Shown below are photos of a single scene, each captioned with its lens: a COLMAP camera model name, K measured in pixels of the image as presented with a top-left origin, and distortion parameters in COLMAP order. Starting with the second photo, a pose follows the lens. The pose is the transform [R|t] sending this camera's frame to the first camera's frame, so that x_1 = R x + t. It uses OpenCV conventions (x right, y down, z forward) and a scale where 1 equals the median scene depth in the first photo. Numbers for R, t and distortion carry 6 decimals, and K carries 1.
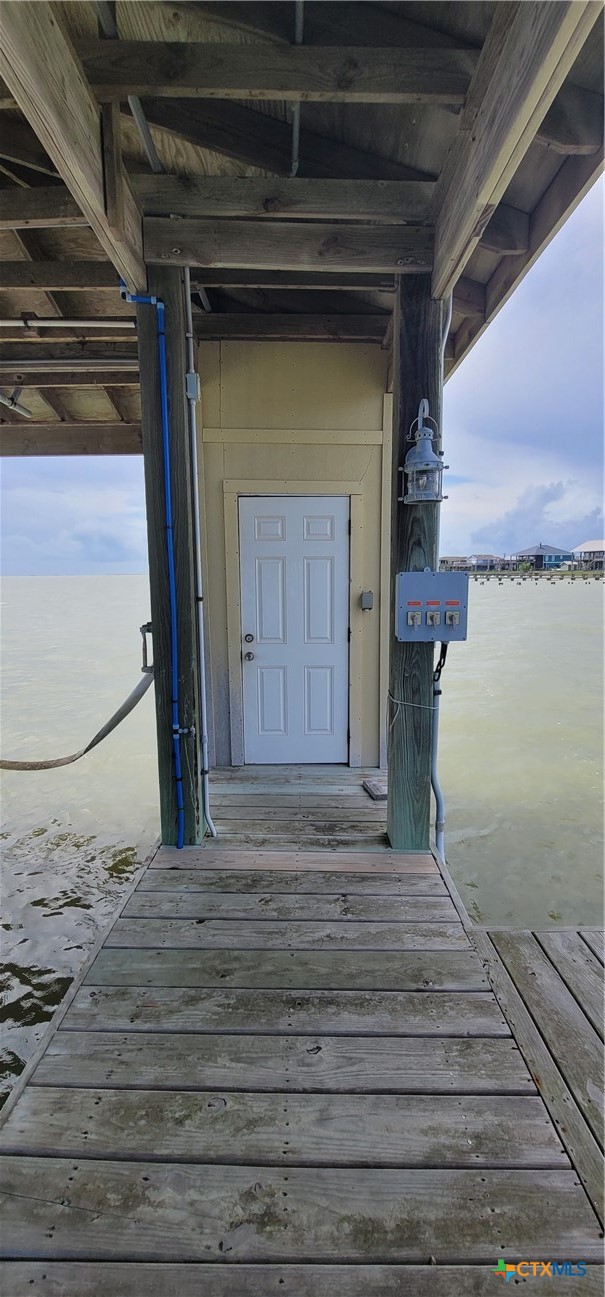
lens RADIAL K [[529.3, 0, 309.4], [0, 529.3, 646.7], [0, 0, 1]] dist [-0.002460, 0.000909]
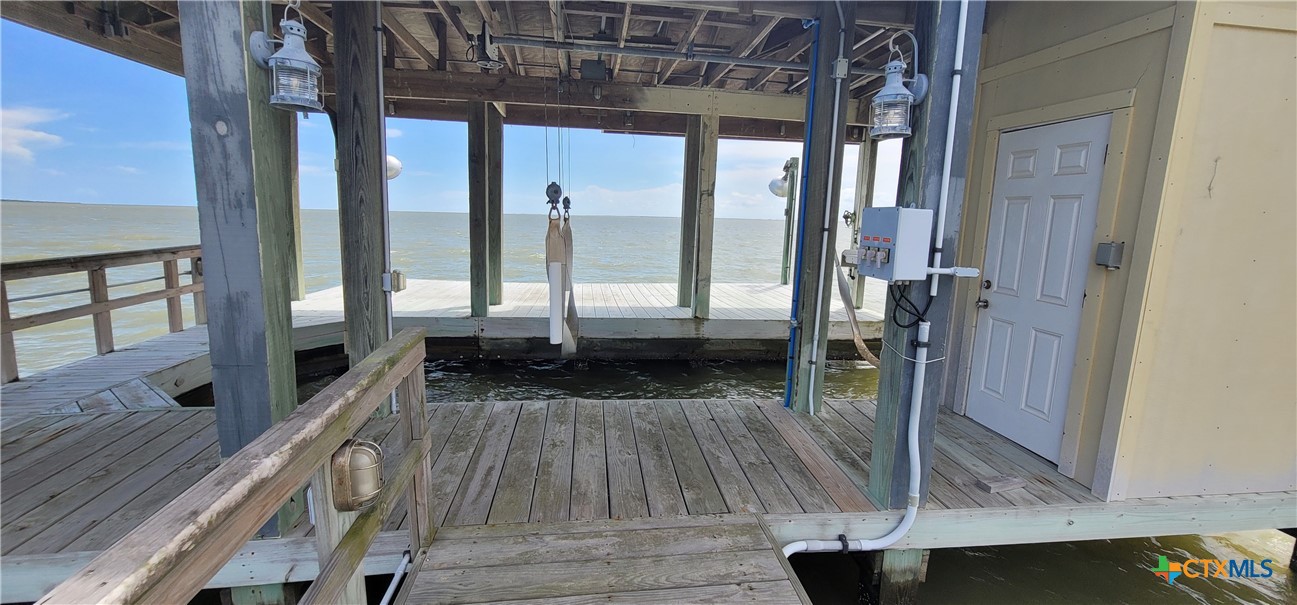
lens RADIAL K [[529.3, 0, 660.5], [0, 529.3, 295.8], [0, 0, 1]] dist [-0.002460, 0.000909]
pose [[0.122543, 0.159730, -0.979525, 1.297944], [-0.163314, 0.976755, 0.138847, -0.057574], [0.978934, 0.142955, 0.145780, 0.538876]]
